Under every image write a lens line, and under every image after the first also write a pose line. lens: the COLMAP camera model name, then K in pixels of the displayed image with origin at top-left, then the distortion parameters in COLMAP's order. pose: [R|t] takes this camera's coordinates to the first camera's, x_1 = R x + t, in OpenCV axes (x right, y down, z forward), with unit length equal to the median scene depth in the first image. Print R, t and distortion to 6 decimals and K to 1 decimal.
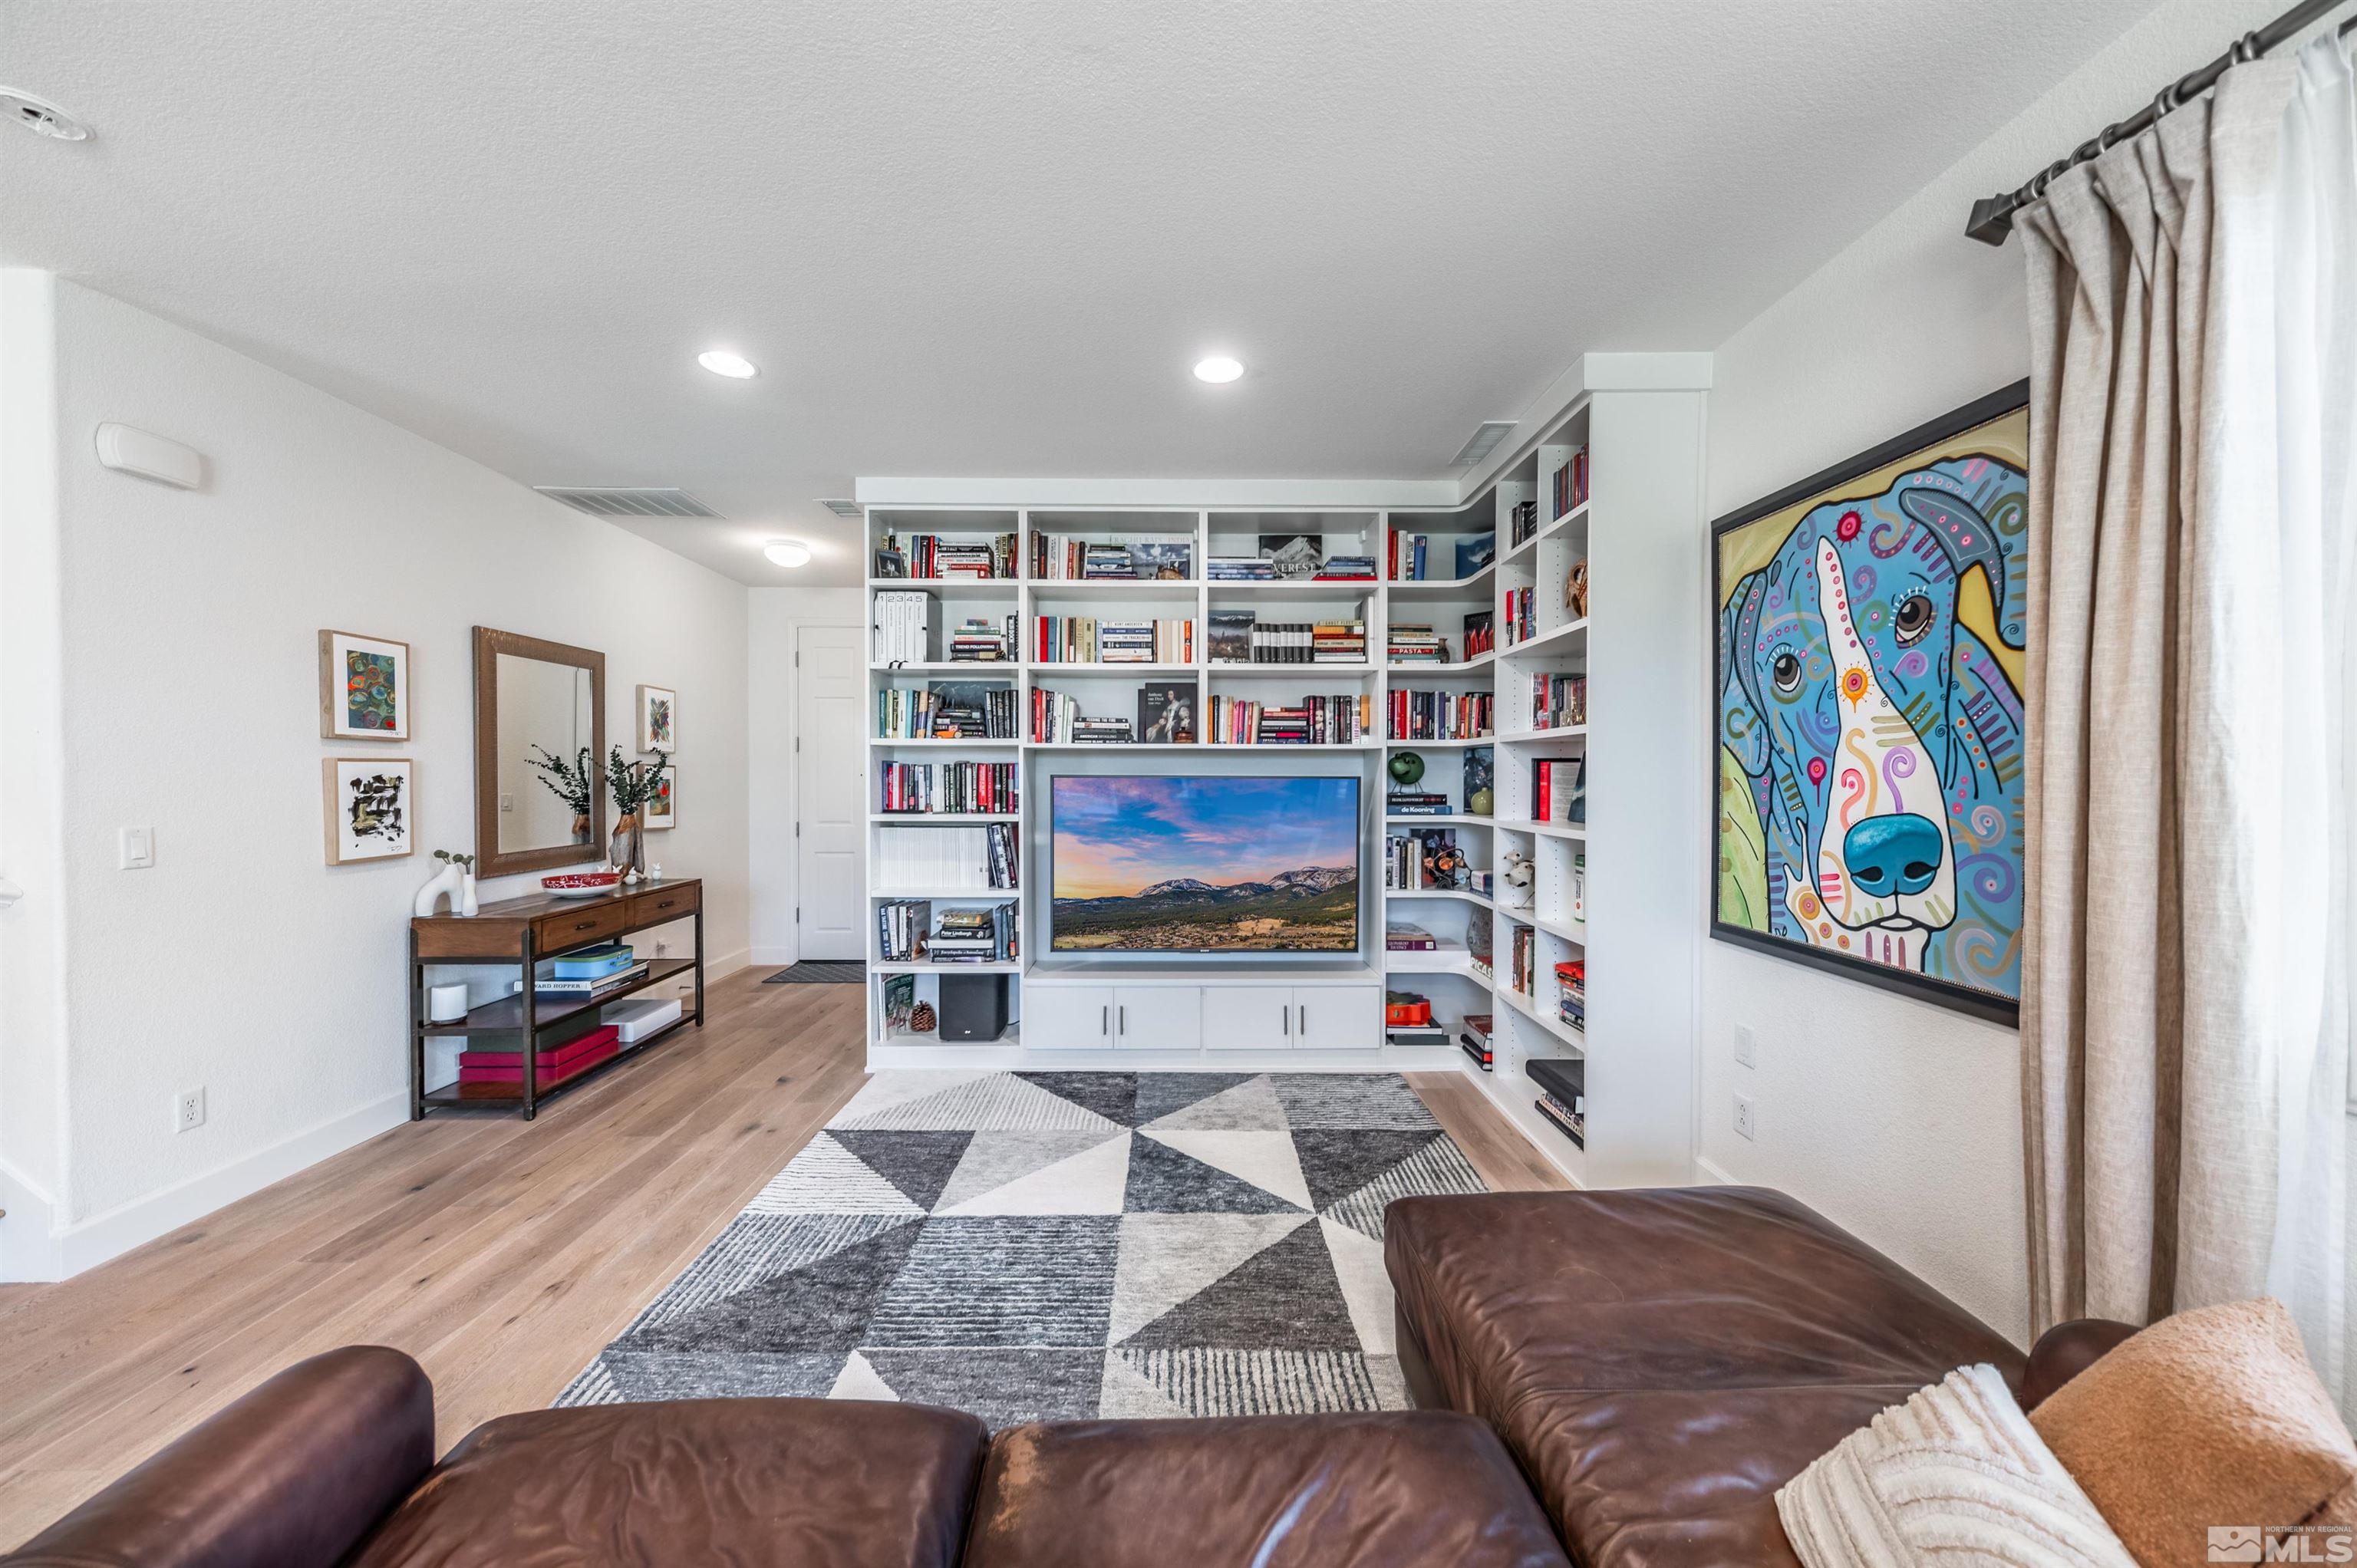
lens RADIAL K [[816.5, 0, 1181.8], [0, 816.5, 783.5], [0, 0, 1]] dist [0.012466, -0.001715]
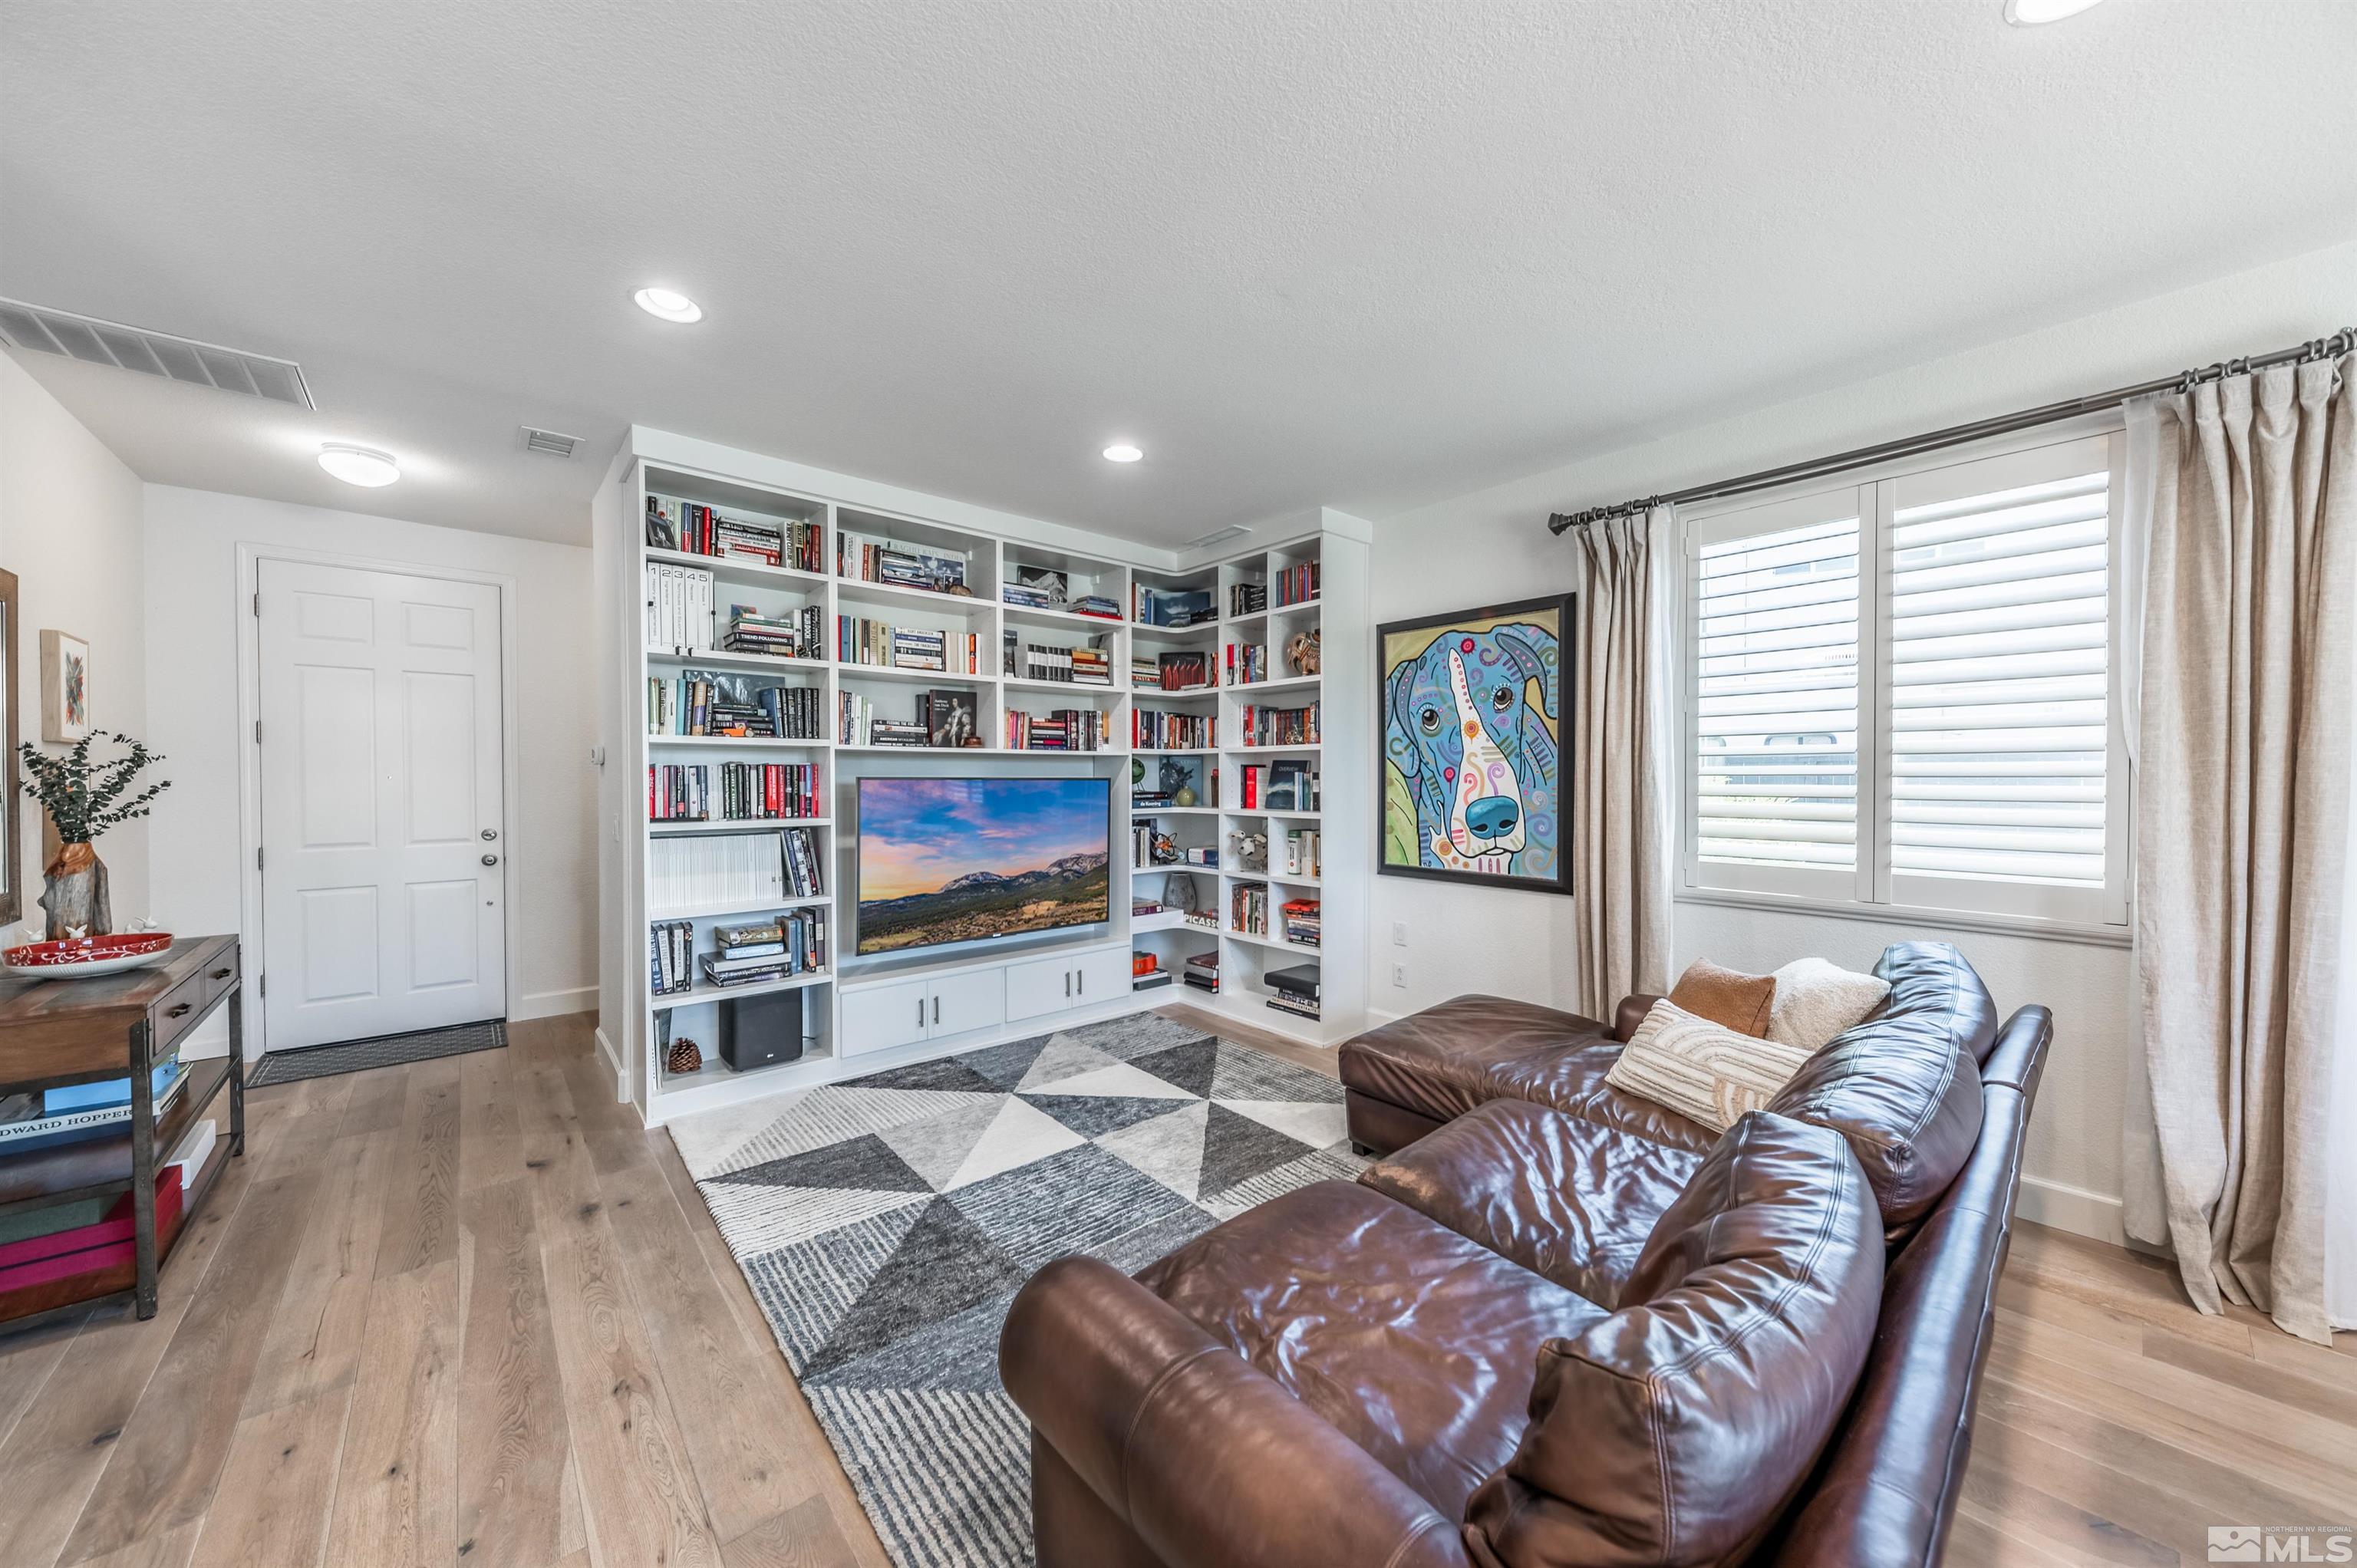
lens RADIAL K [[816.5, 0, 1177.8], [0, 816.5, 783.2], [0, 0, 1]] dist [0.012466, -0.001715]
pose [[0.766249, -0.006784, 0.642508, -0.555767], [0.007825, 0.999969, 0.001225, -0.001710], [-0.642496, 0.004089, 0.766278, -0.007695]]
